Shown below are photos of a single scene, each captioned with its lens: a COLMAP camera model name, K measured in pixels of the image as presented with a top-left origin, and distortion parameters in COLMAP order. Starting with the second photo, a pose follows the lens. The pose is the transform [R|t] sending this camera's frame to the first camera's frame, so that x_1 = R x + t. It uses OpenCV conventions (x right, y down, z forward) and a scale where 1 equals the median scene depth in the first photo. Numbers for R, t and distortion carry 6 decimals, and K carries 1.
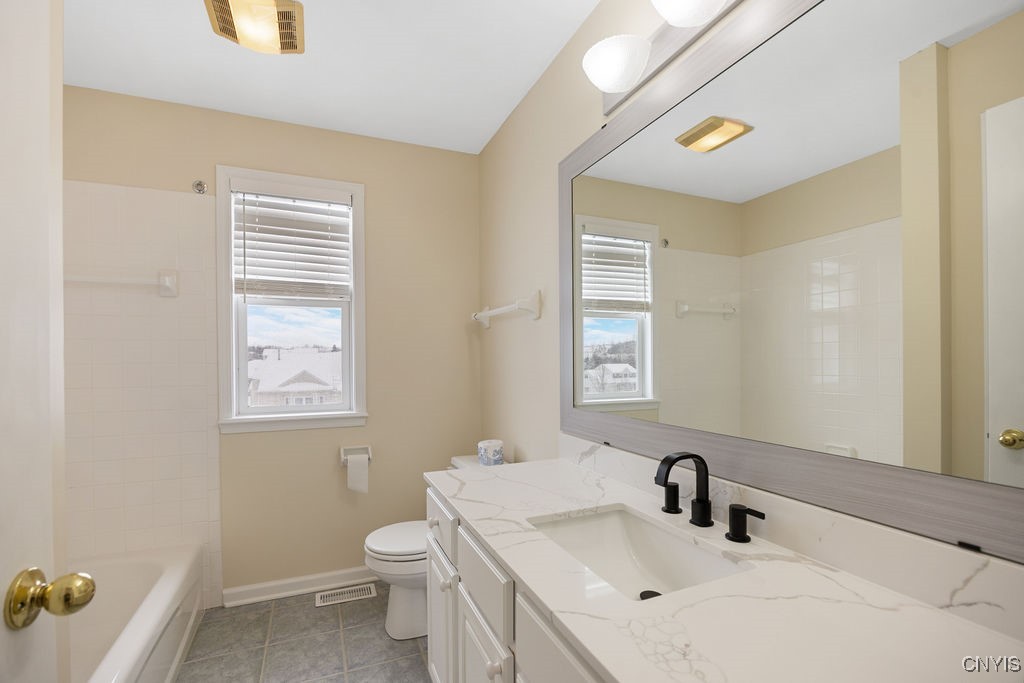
lens RADIAL K [[464.2, 0, 512.5], [0, 464.2, 359.1], [0, 0, 1]] dist [-0.000470, -0.000048]
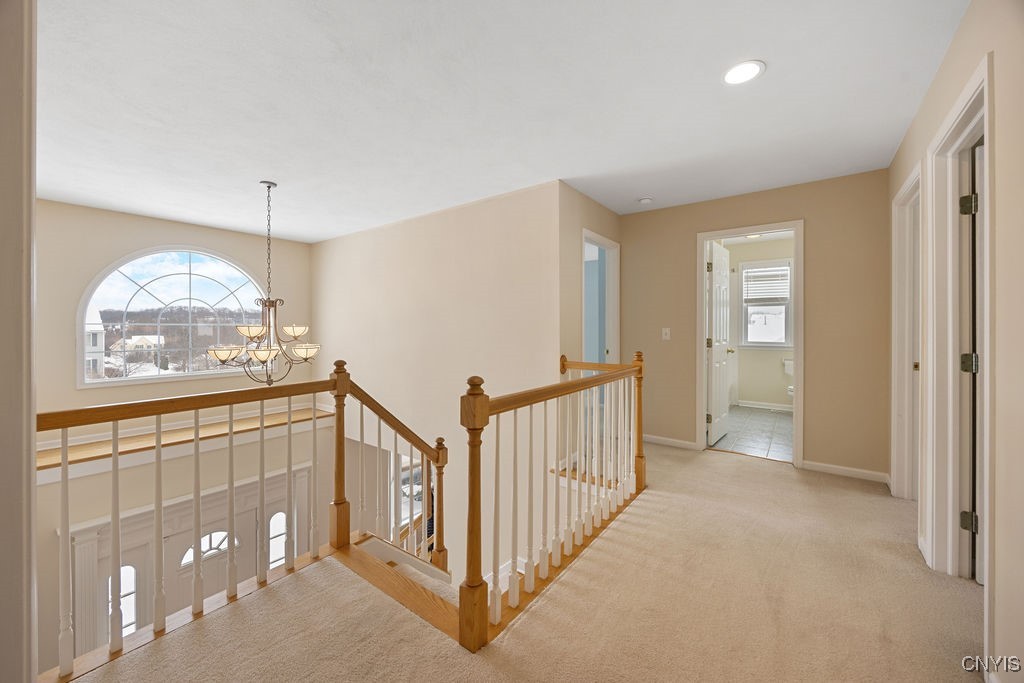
lens RADIAL K [[389.0, 0, 506.7], [0, 389.0, 330.1], [0, 0, 1]] dist [-0.002447, -0.000250]
pose [[0.493952, 0.019416, -0.869273, 0.826668], [-0.003065, 0.999783, 0.020590, -0.011584], [0.869484, -0.007507, 0.493904, -1.563791]]
